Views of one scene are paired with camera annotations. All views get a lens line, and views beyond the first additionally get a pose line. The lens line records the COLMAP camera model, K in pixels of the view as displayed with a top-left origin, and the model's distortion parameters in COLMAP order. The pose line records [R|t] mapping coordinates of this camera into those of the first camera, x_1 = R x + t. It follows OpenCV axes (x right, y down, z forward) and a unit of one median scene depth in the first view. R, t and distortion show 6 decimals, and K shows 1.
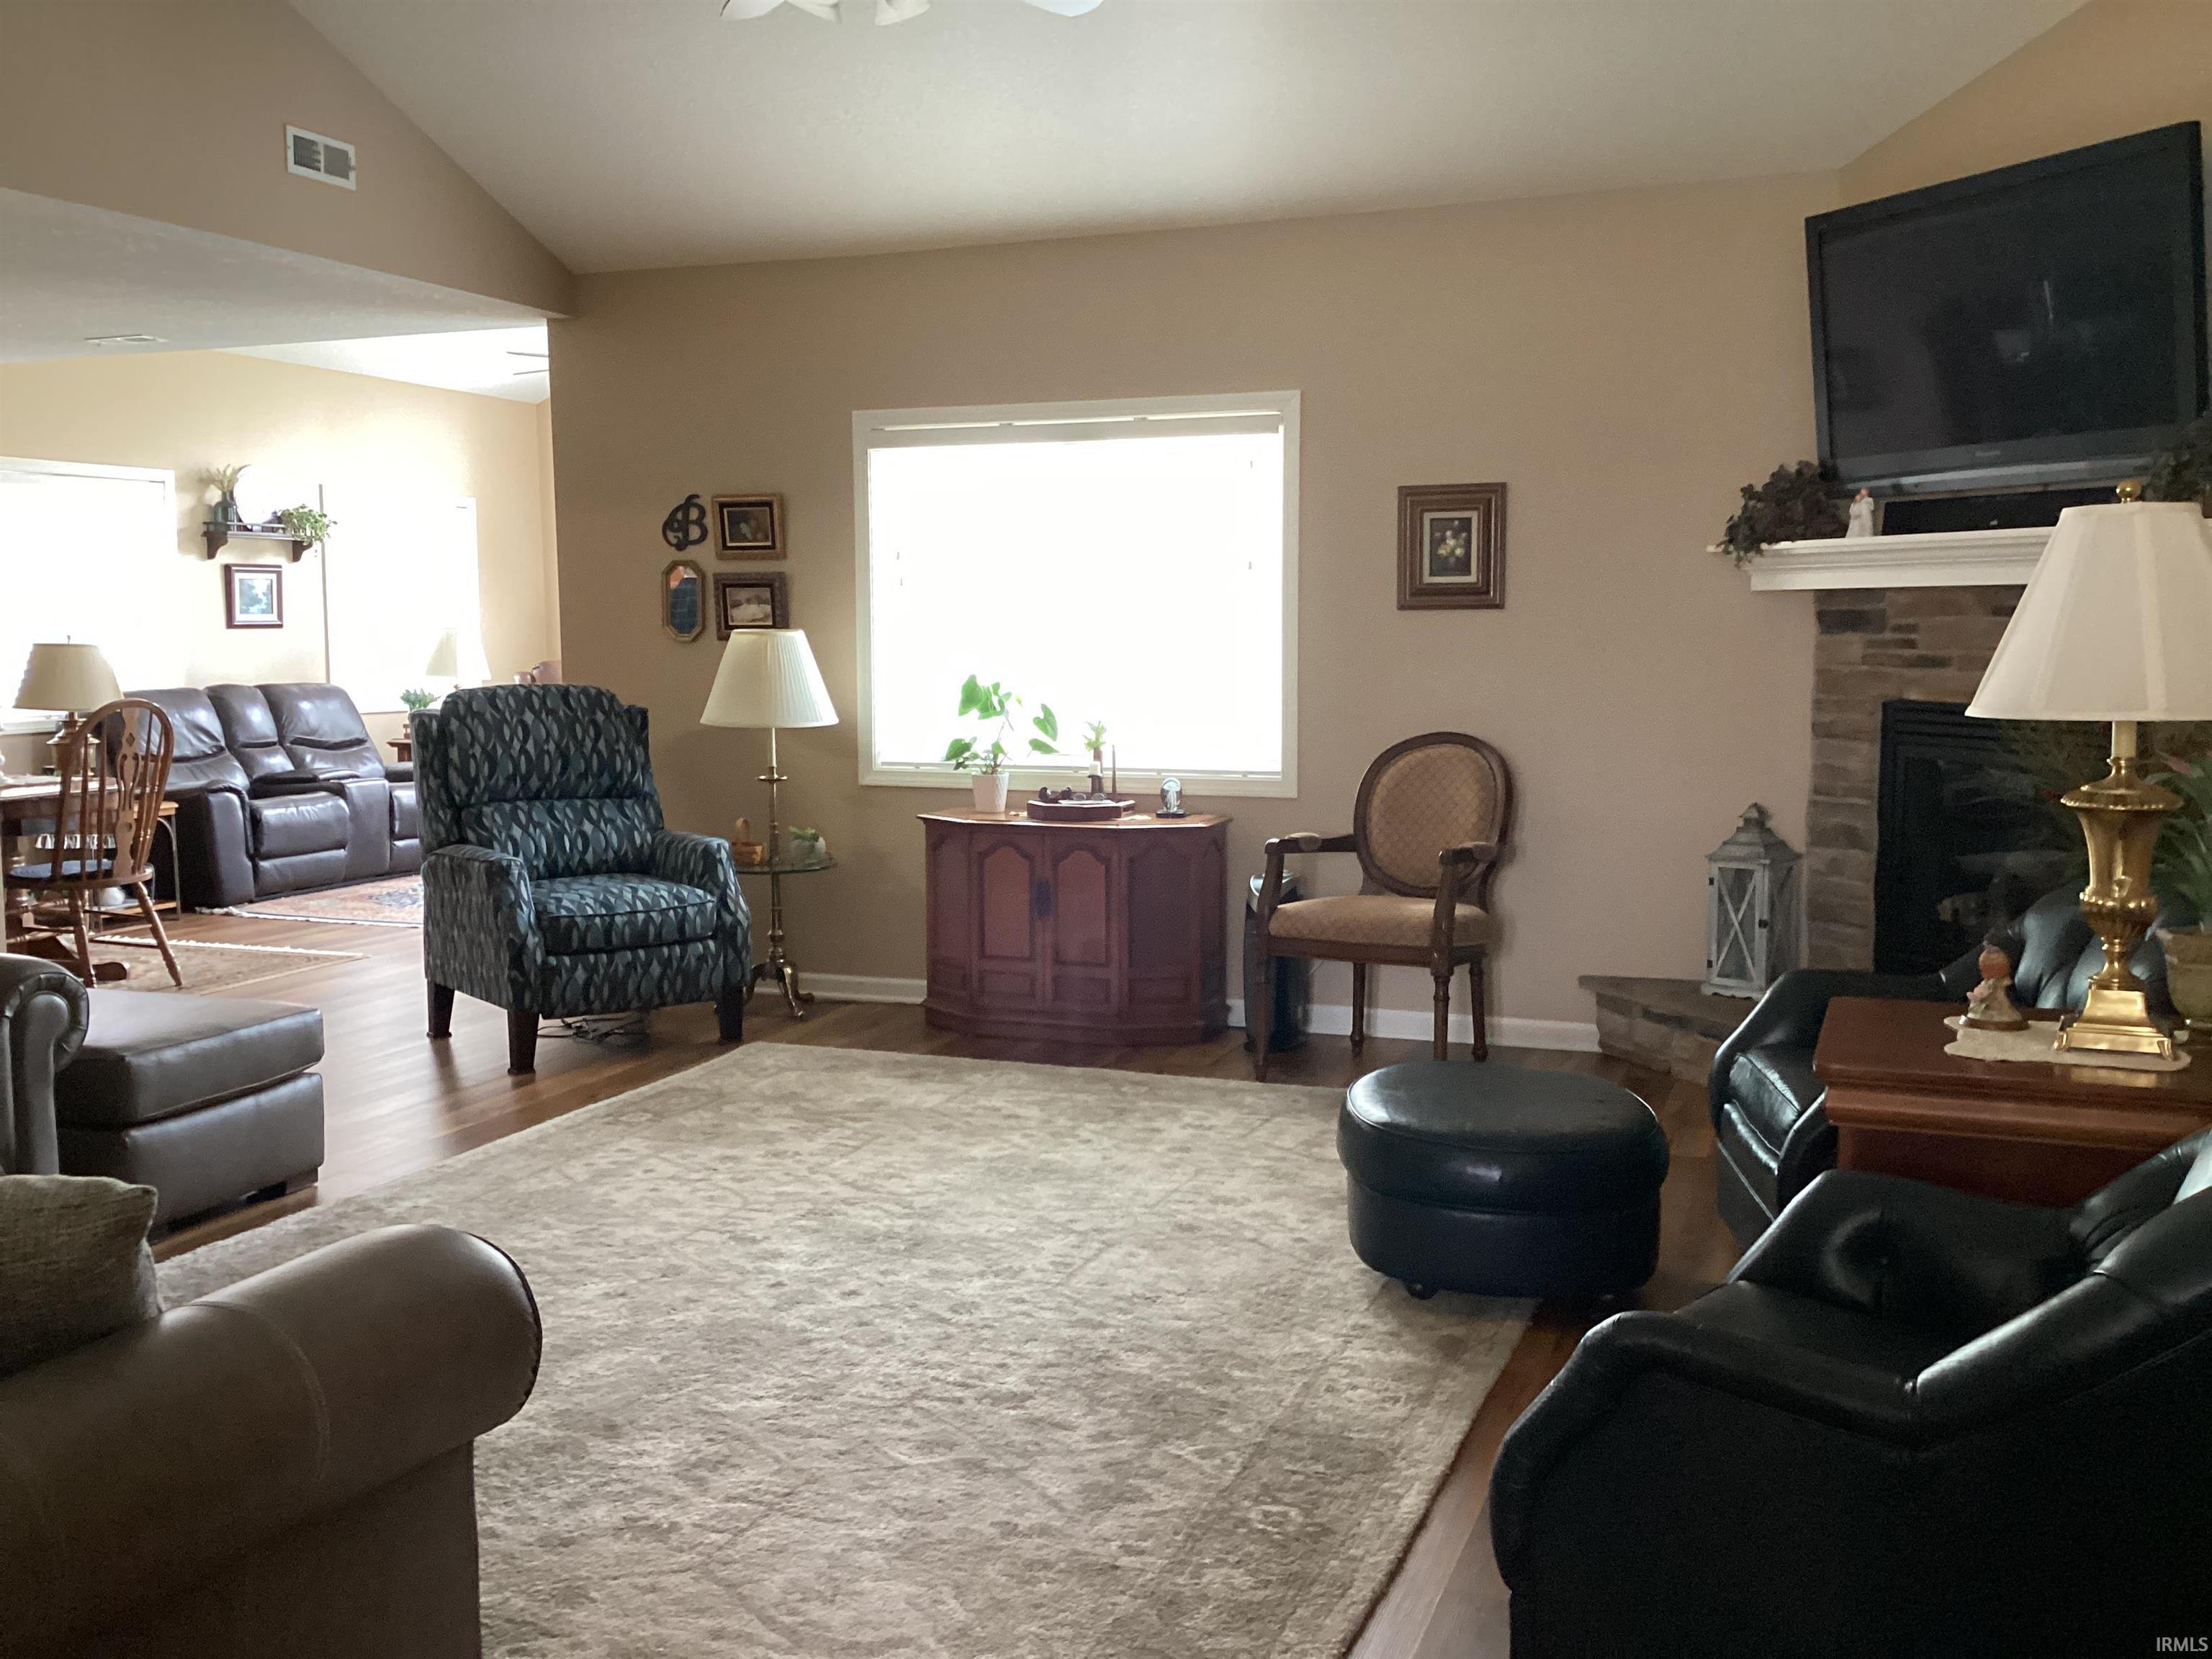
lens RADIAL K [[2006.3, 0, 1108.9], [0, 2006.3, 822.8], [0, 0, 1]] dist [-0.001488, 0.000000]
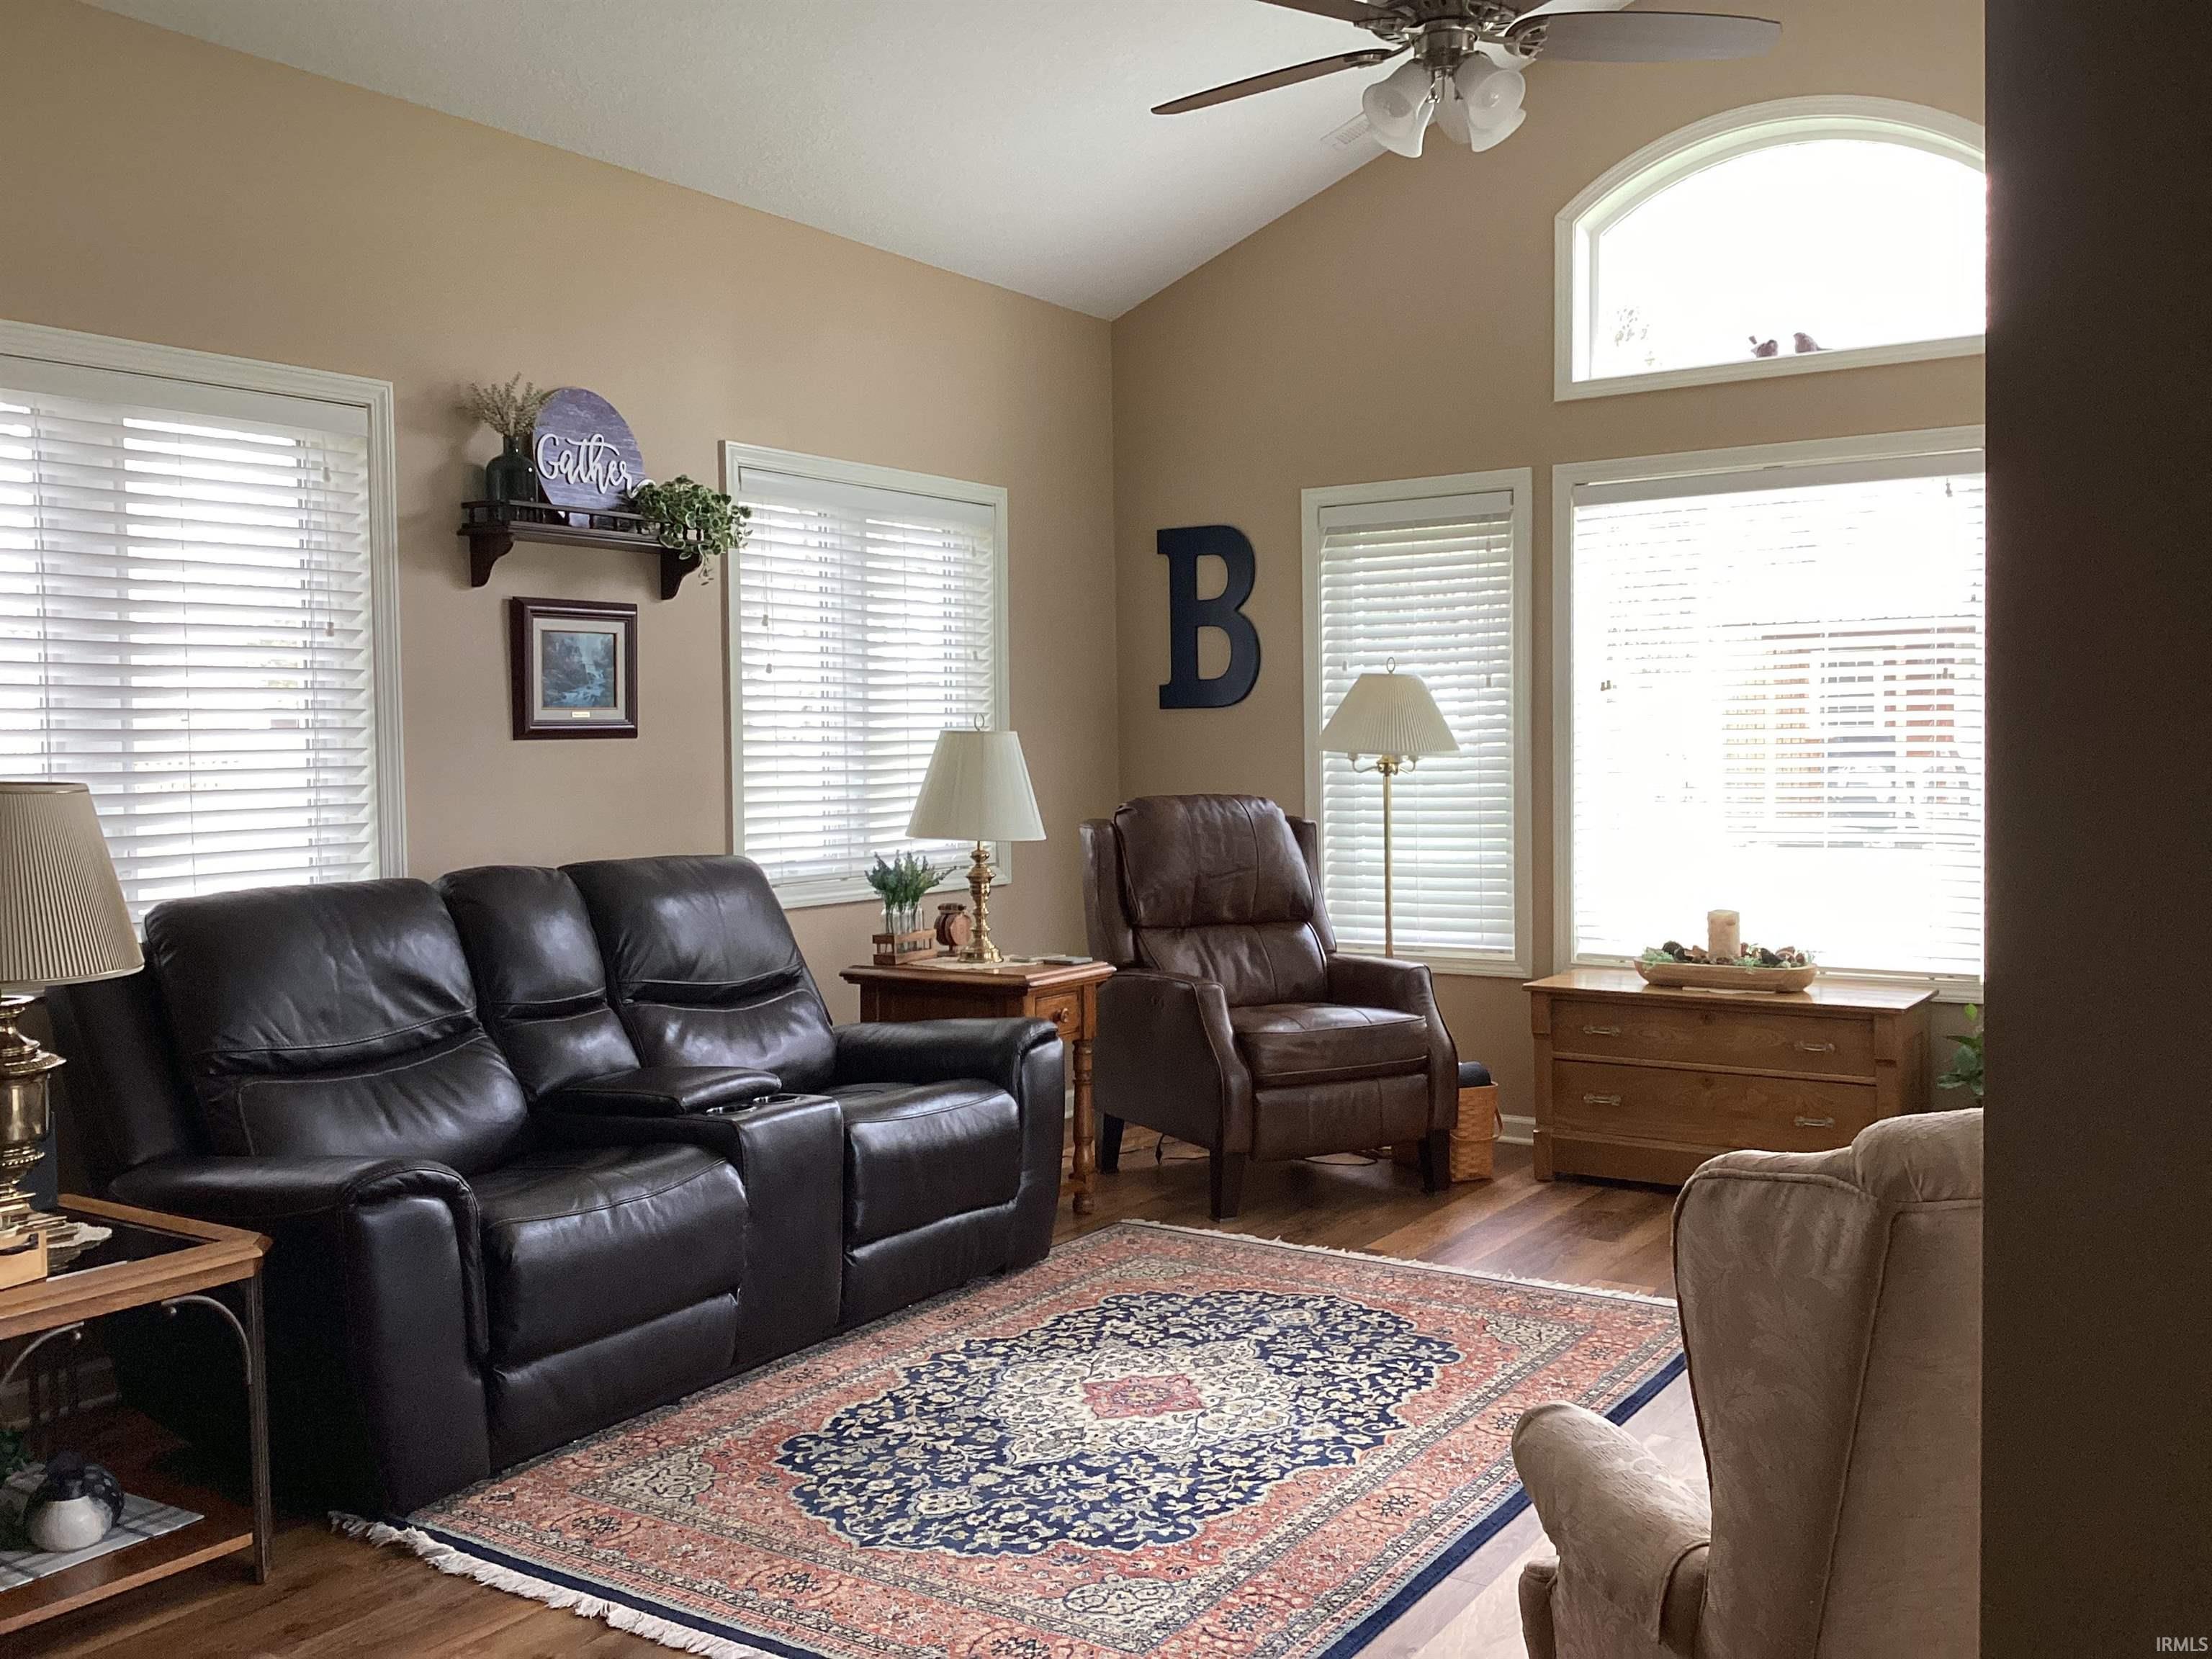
lens RADIAL K [[2006.3, 0, 1105.7], [0, 2006.3, 831.9], [0, 0, 1]] dist [-0.001488, 0.000000]
pose [[0.976695, 0.005780, -0.214555, -0.214532], [-0.015433, 0.998941, -0.043340, -0.059294], [0.214077, 0.045642, 0.975750, 0.597111]]
